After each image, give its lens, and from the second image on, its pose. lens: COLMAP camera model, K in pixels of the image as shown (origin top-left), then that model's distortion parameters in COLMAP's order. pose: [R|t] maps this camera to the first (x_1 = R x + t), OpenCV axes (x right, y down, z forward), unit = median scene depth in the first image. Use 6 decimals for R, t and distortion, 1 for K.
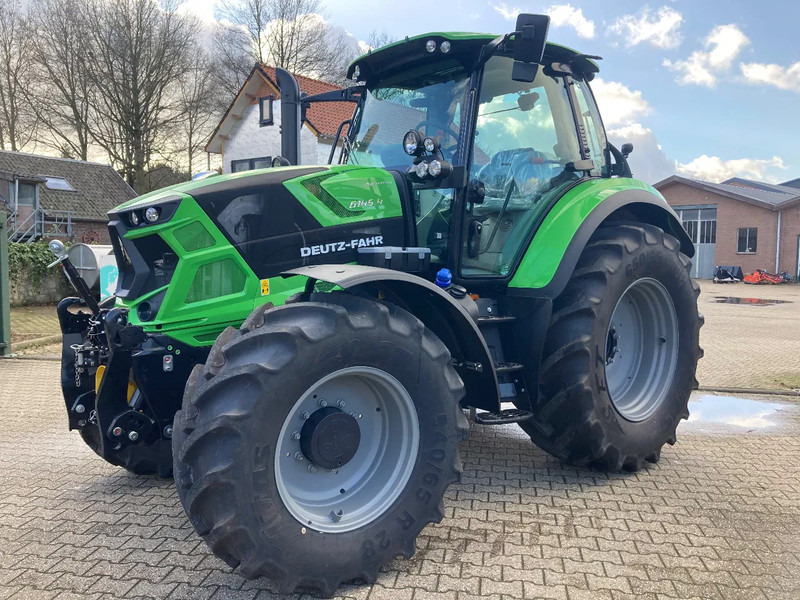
lens RADIAL K [[613.1, 0, 404.8], [0, 613.1, 303.1], [0, 0, 1]] dist [0.031556, -0.040818]
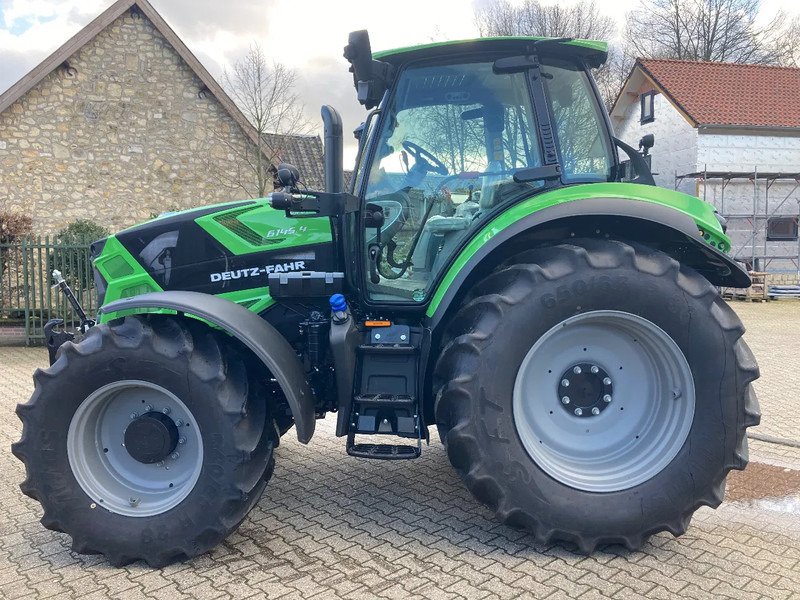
lens RADIAL K [[613.1, 0, 404.8], [0, 613.1, 303.1], [0, 0, 1]] dist [0.031556, -0.040818]
pose [[0.803445, 0.037482, -0.594198, 0.790978], [-0.040136, 0.999156, 0.008756, -0.057259], [0.594025, 0.016813, 0.804271, 0.267029]]
